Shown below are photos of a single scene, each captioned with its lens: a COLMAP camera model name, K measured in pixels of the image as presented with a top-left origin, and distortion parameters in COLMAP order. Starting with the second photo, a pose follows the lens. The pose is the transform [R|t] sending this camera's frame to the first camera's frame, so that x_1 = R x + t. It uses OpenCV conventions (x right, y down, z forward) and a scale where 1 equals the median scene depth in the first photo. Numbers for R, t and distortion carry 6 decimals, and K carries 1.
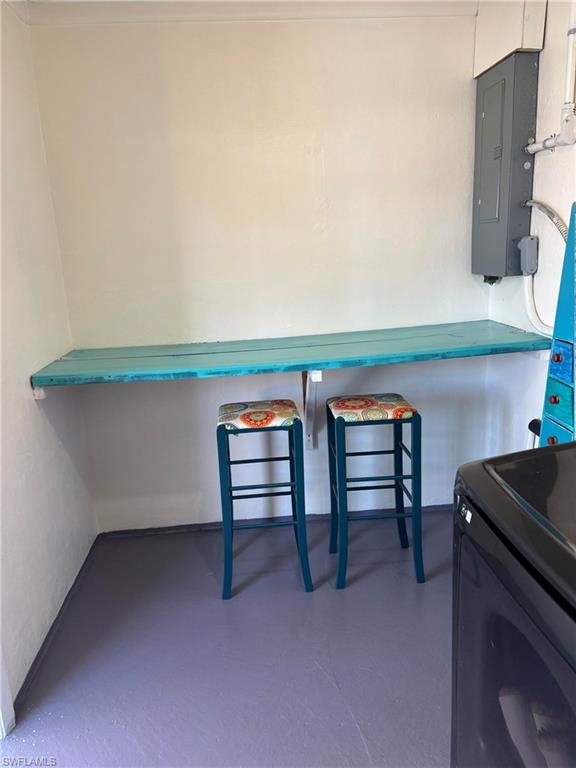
lens RADIAL K [[580.2, 0, 288.0], [0, 580.2, 384.0], [0, 0, 1]] dist [0.060532, -0.039868]
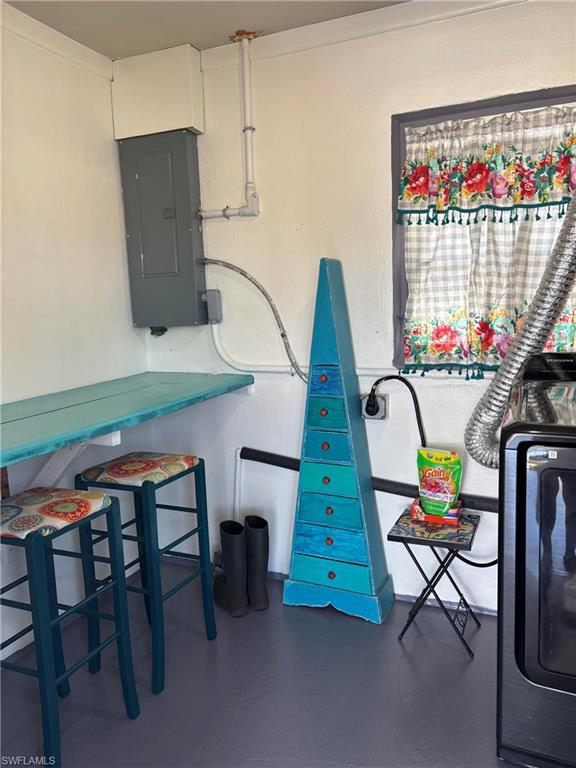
lens RADIAL K [[580.2, 0, 288.0], [0, 580.2, 384.0], [0, 0, 1]] dist [0.060532, -0.039868]
pose [[0.479715, -0.088515, 0.872948, -0.531984], [0.214646, 0.976508, -0.018939, -0.020487], [-0.850765, 0.196460, 0.487445, 0.372581]]
